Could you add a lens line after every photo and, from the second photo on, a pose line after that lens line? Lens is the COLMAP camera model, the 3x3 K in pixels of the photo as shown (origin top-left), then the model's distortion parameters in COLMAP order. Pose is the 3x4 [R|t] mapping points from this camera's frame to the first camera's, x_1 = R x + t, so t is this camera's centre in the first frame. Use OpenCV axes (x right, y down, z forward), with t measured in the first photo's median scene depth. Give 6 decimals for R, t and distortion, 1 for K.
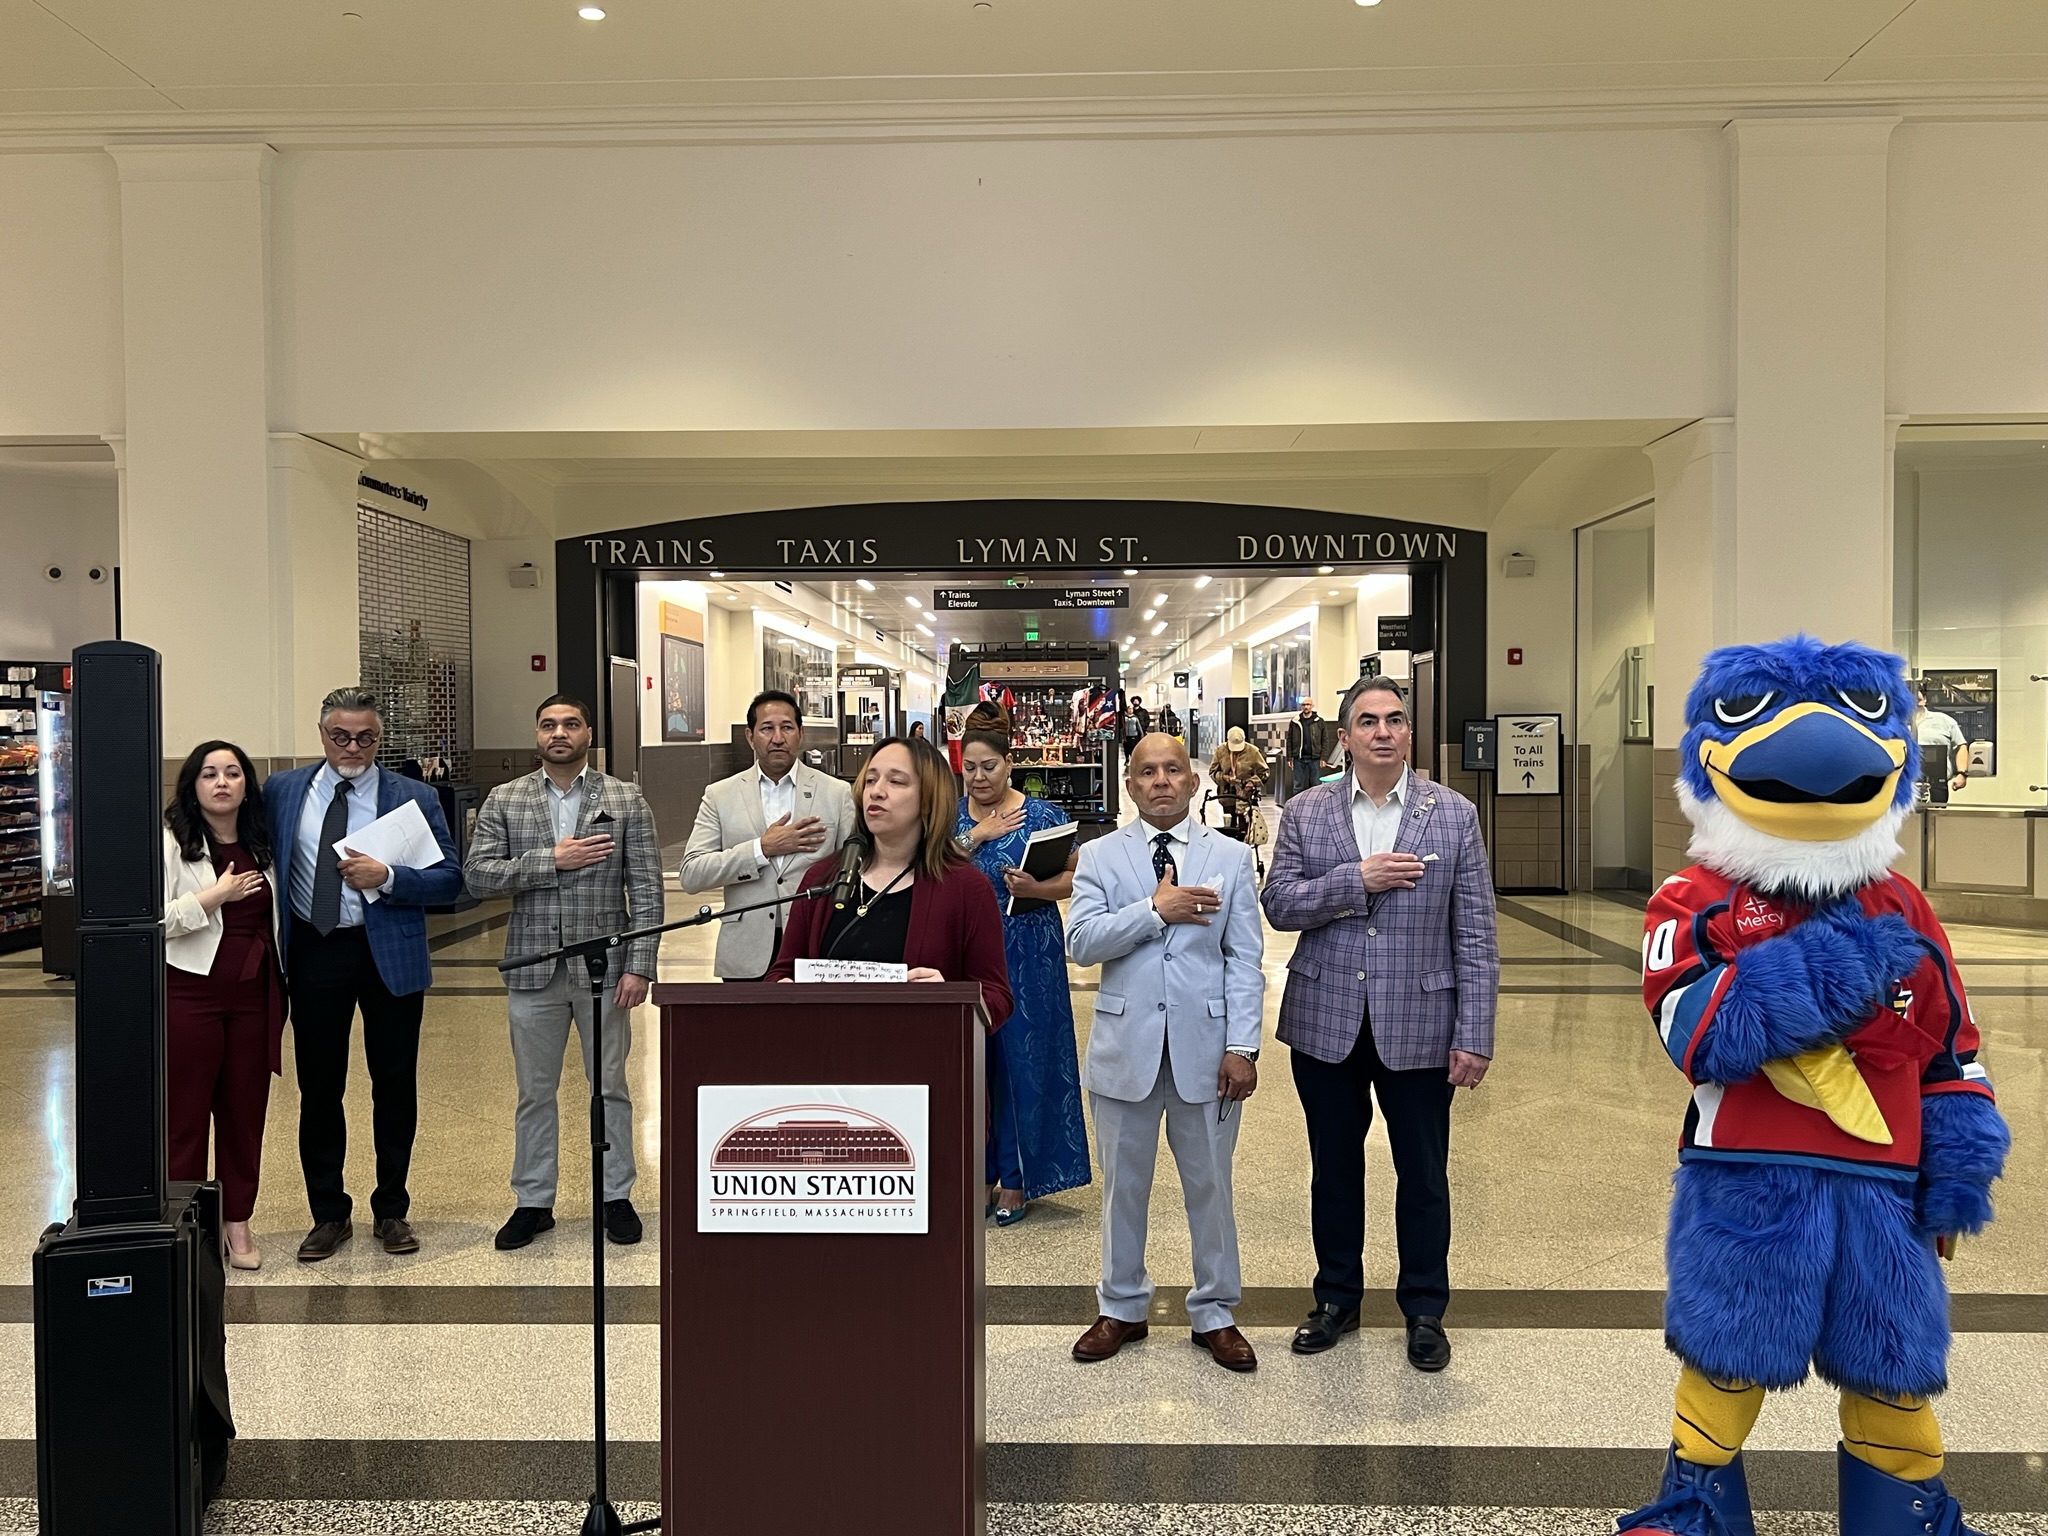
lens RADIAL K [[1764.8, 0, 1033.8], [0, 1764.8, 776.8], [0, 0, 1]] dist [0.102099, -0.146160]
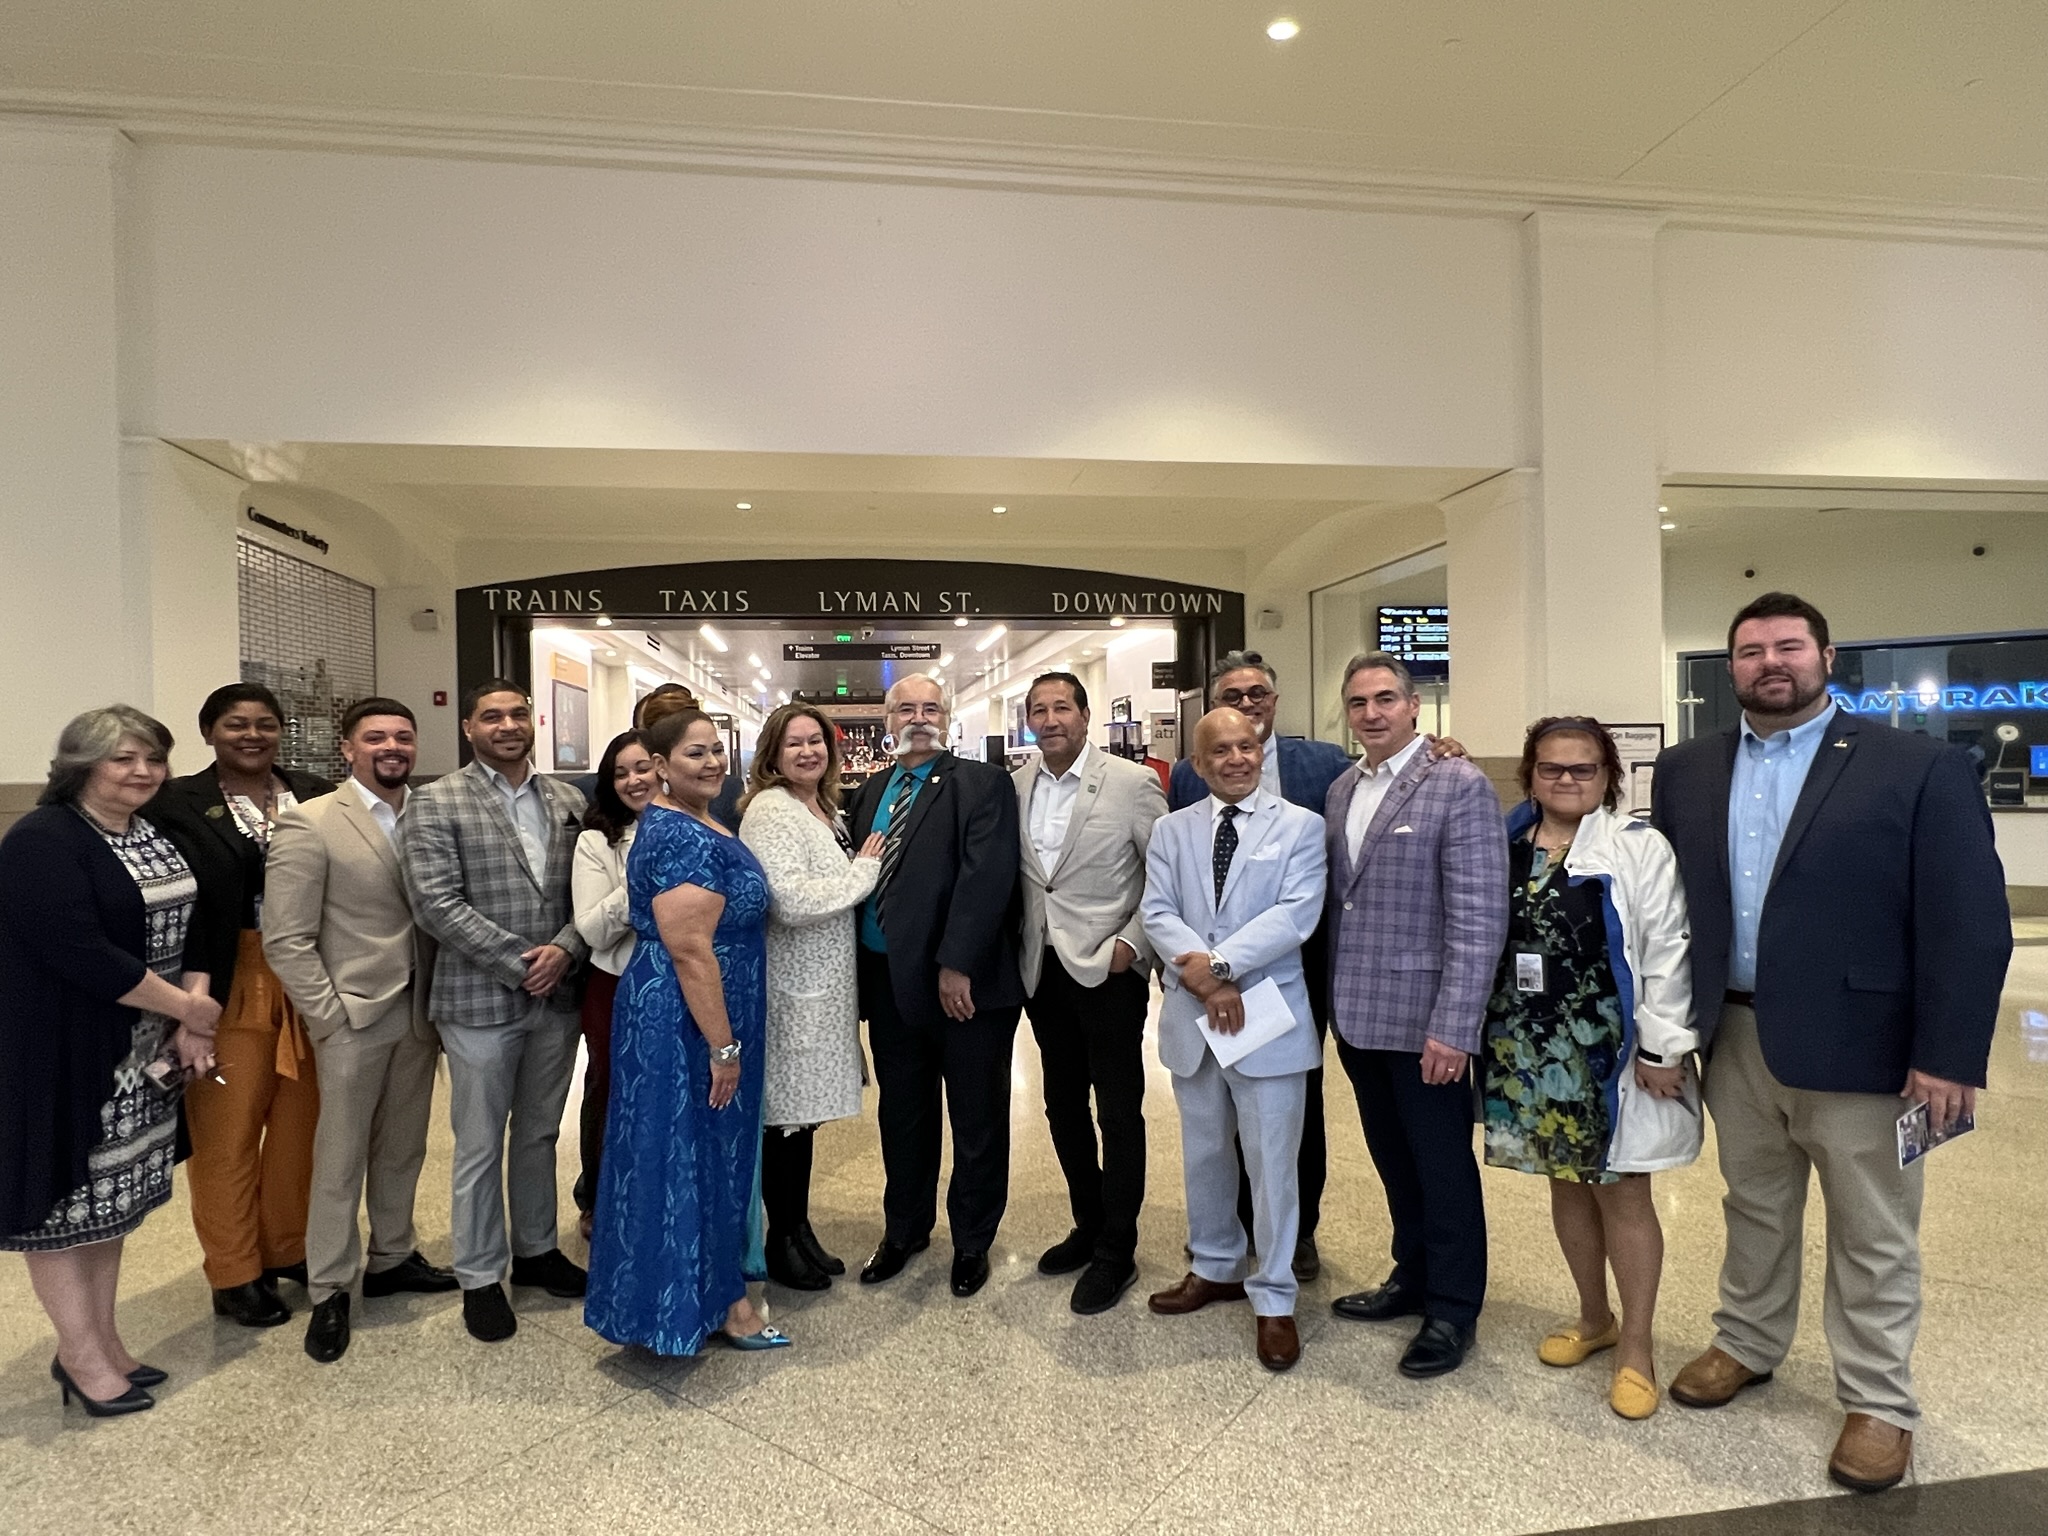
lens RADIAL K [[1133.7, 0, 1027.0], [0, 1133.7, 765.3], [0, 0, 1]] dist [-0.001816, 0.009657]
pose [[0.980574, -0.013548, 0.195681, -0.054142], [0.019562, 0.999393, -0.028835, 0.006730], [-0.195172, 0.032103, 0.980244, 0.221752]]
